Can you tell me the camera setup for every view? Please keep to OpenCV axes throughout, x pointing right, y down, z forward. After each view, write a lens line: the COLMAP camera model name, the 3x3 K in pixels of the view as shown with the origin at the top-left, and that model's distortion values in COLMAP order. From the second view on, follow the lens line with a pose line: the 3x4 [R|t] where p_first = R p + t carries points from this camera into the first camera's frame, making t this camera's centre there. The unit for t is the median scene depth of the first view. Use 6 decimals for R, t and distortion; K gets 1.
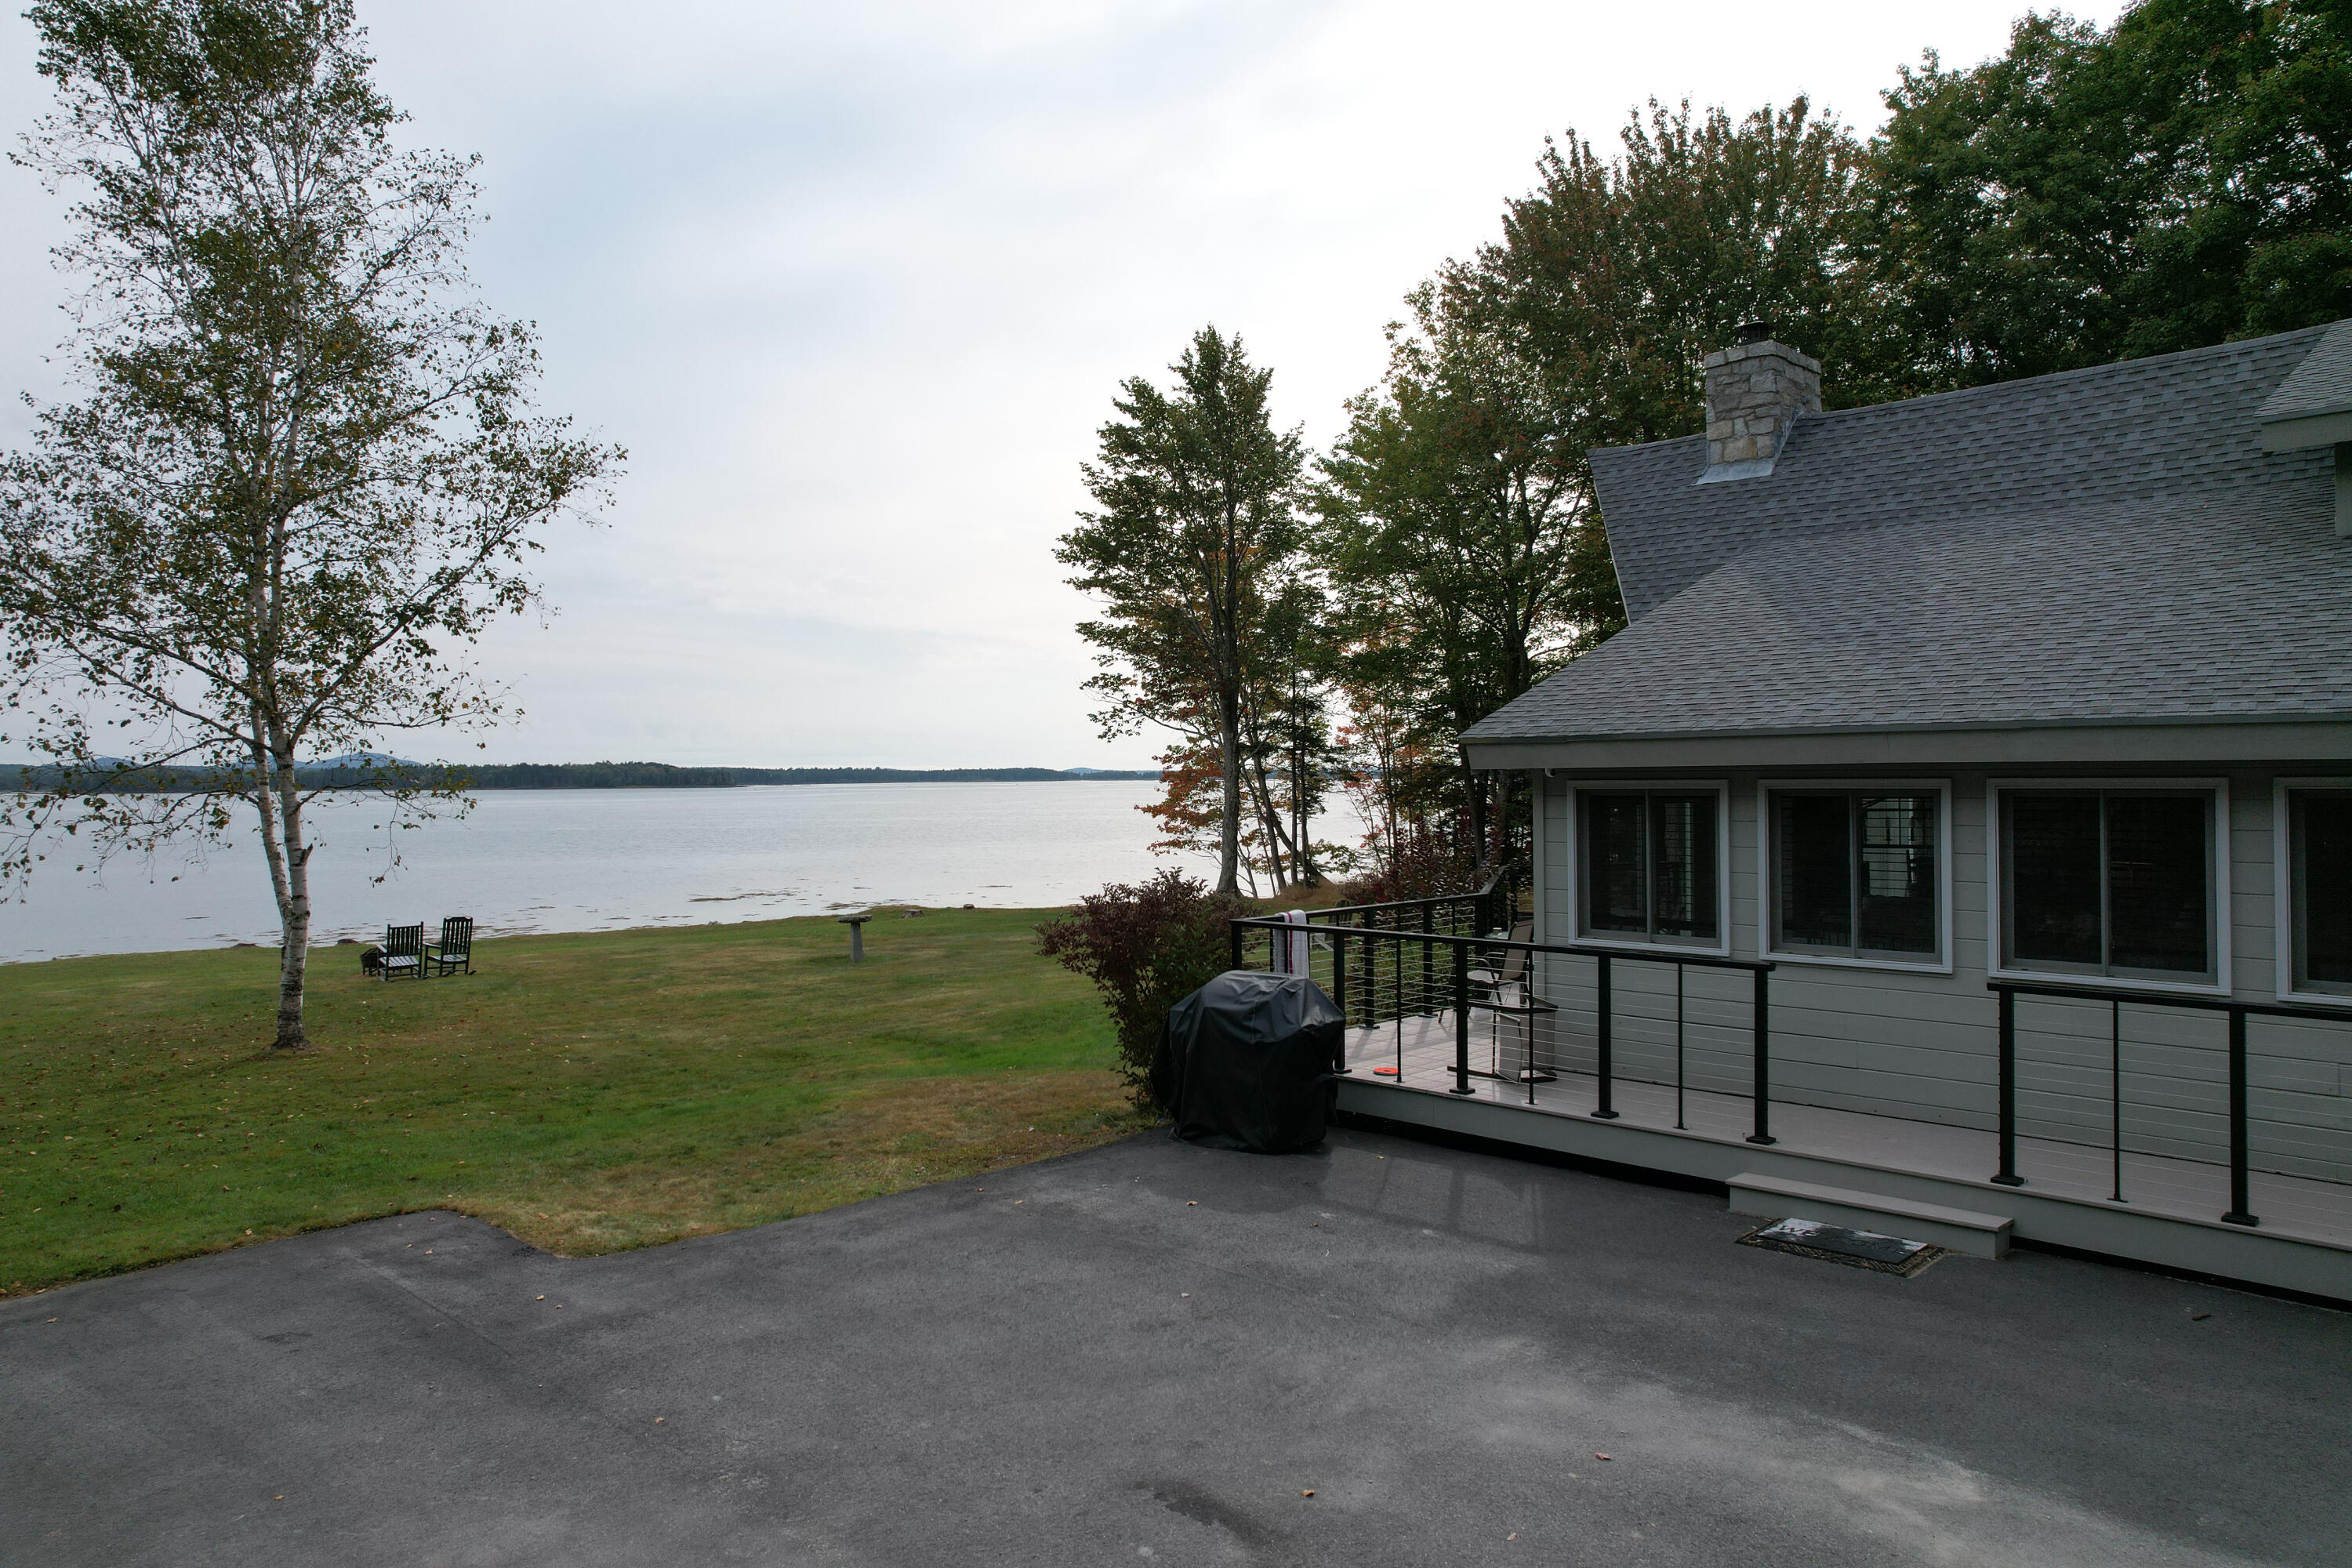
lens RADIAL K [[1499.5, 0, 1176.0], [0, 1499.5, 784.0], [0, 0, 1]] dist [-0.073279, 0.064516]
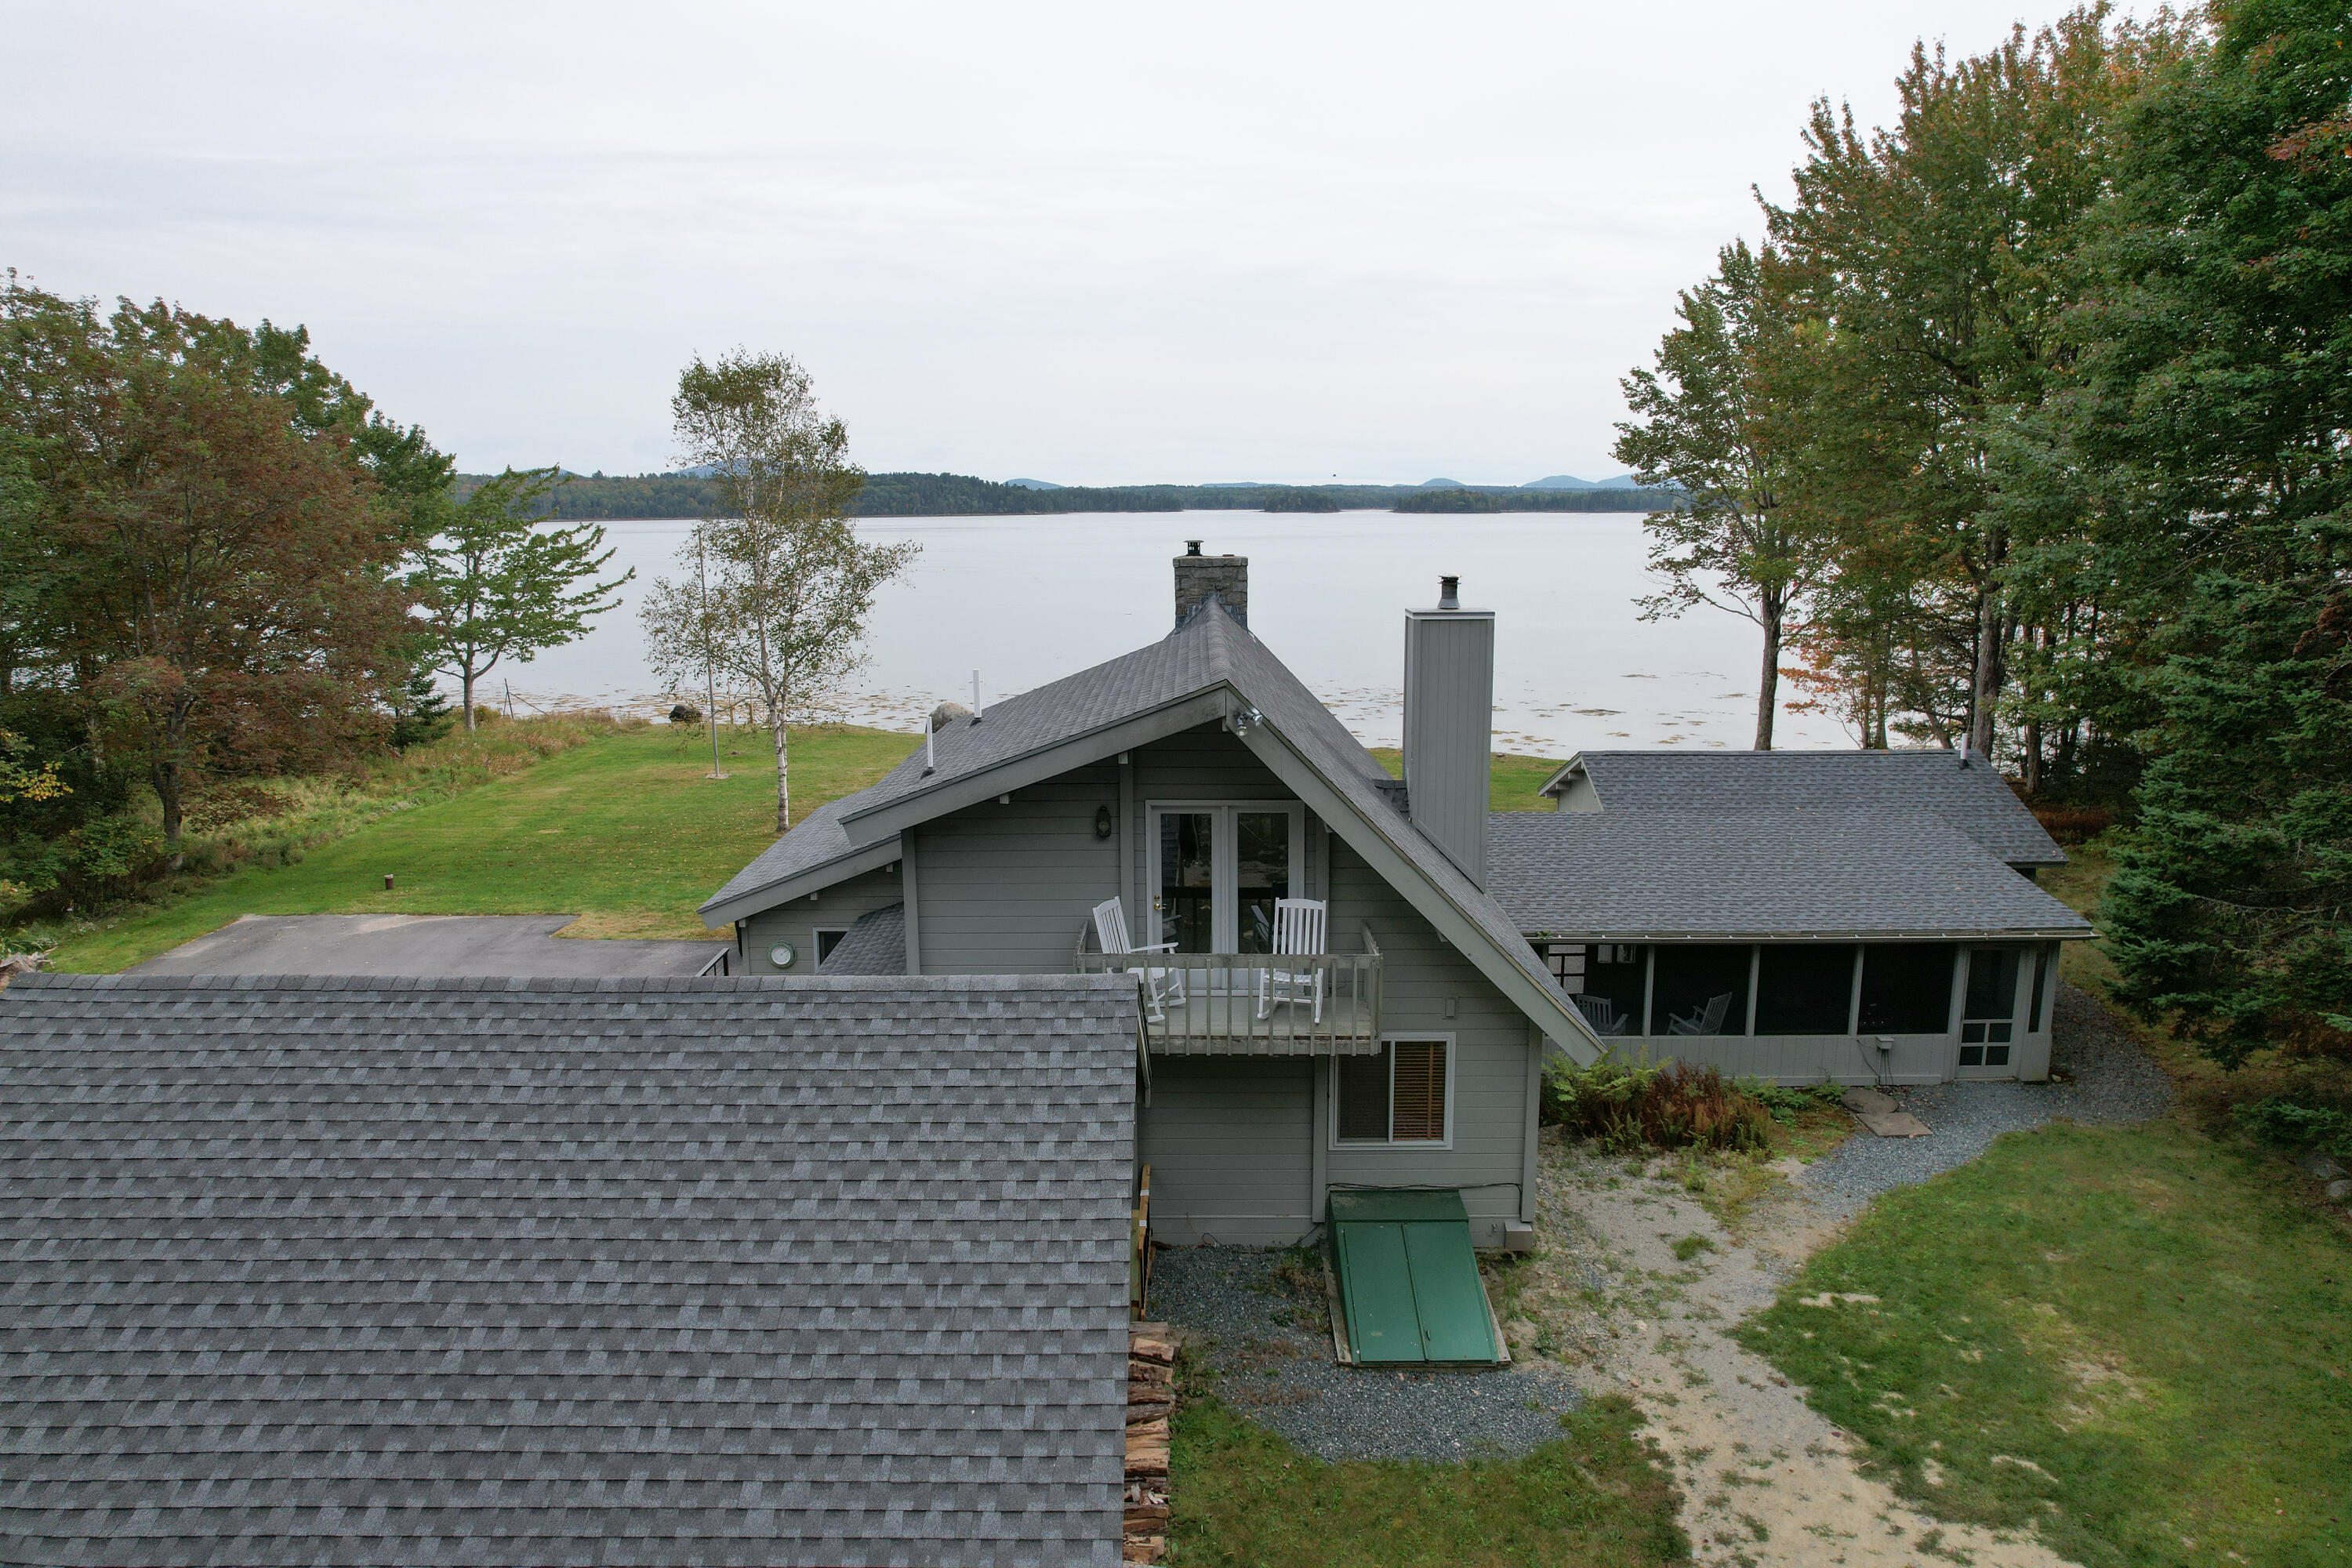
lens RADIAL K [[1499.5, 0, 1176.0], [0, 1499.5, 784.0], [0, 0, 1]] dist [-0.073279, 0.064516]
pose [[0.700594, 0.134974, -0.700678, 0.719109], [-0.003519, 0.982589, 0.185761, -0.163688], [0.713551, -0.127677, 0.688871, -0.075133]]
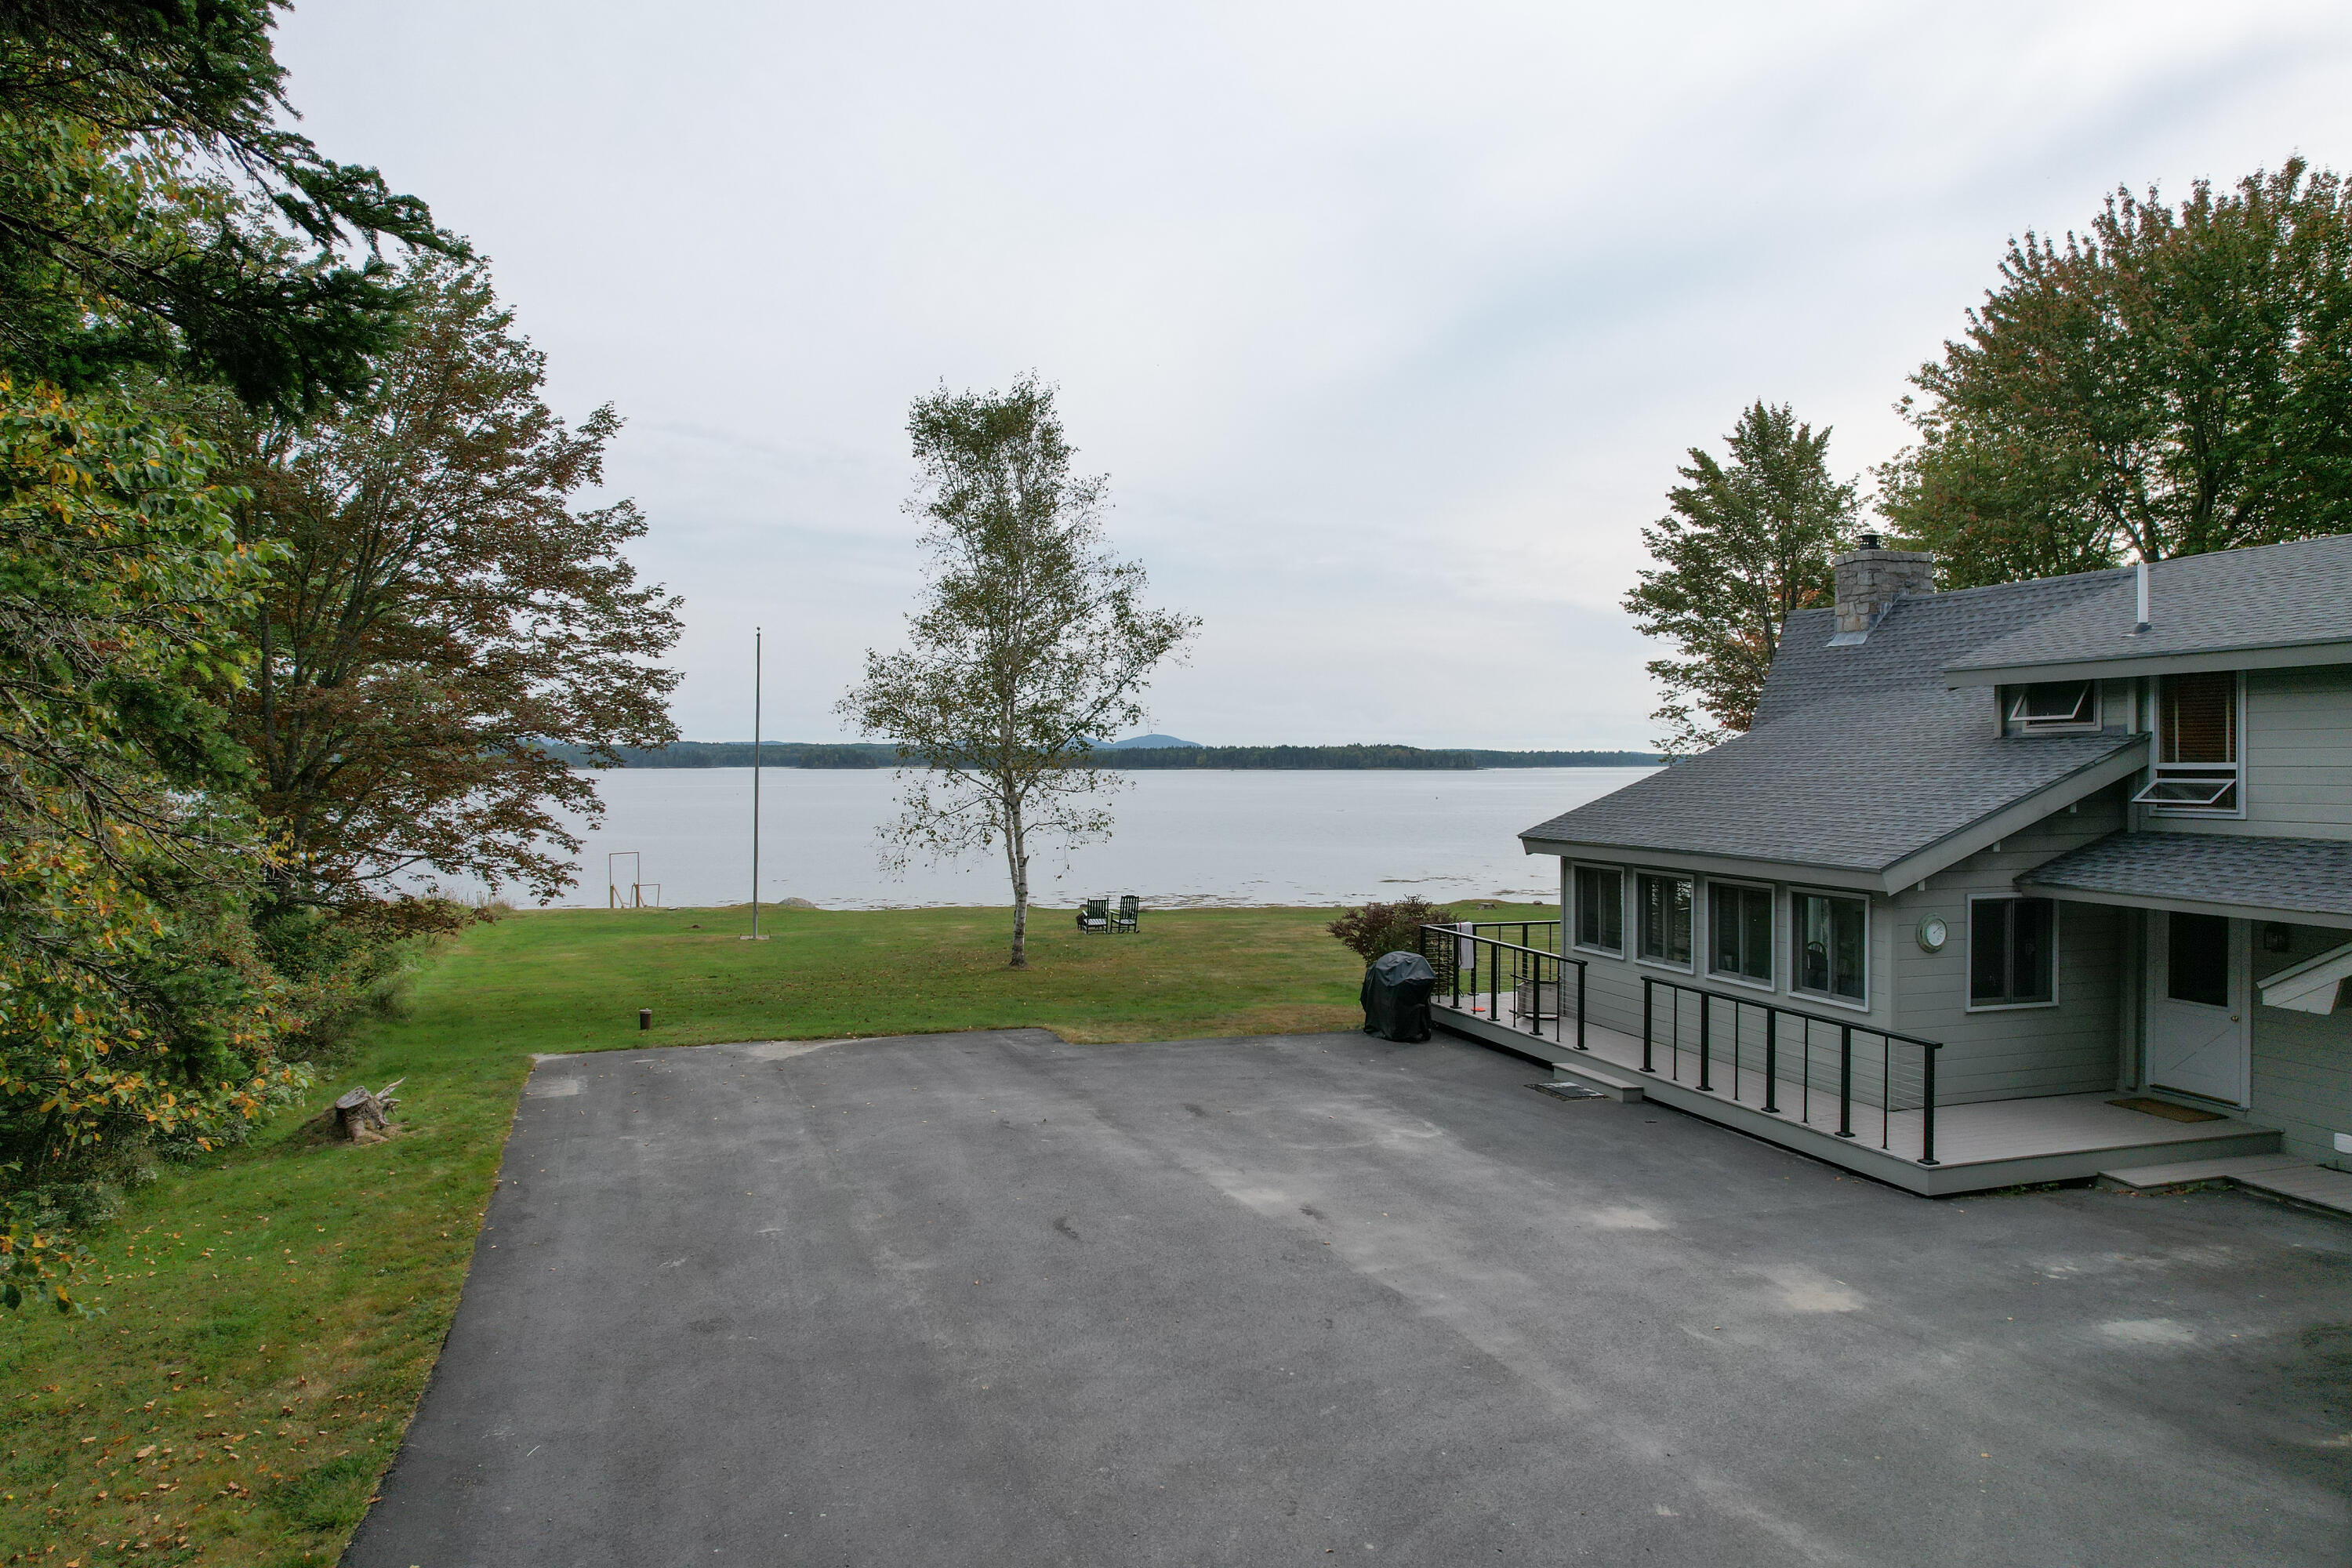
lens RADIAL K [[1499.5, 0, 1176.0], [0, 1499.5, 784.0], [0, 0, 1]] dist [-0.073279, 0.064516]
pose [[0.883428, 0.015297, -0.468317, 0.220652], [-0.009669, 0.999849, 0.014419, -0.037896], [0.468467, -0.008210, 0.883443, -0.276321]]
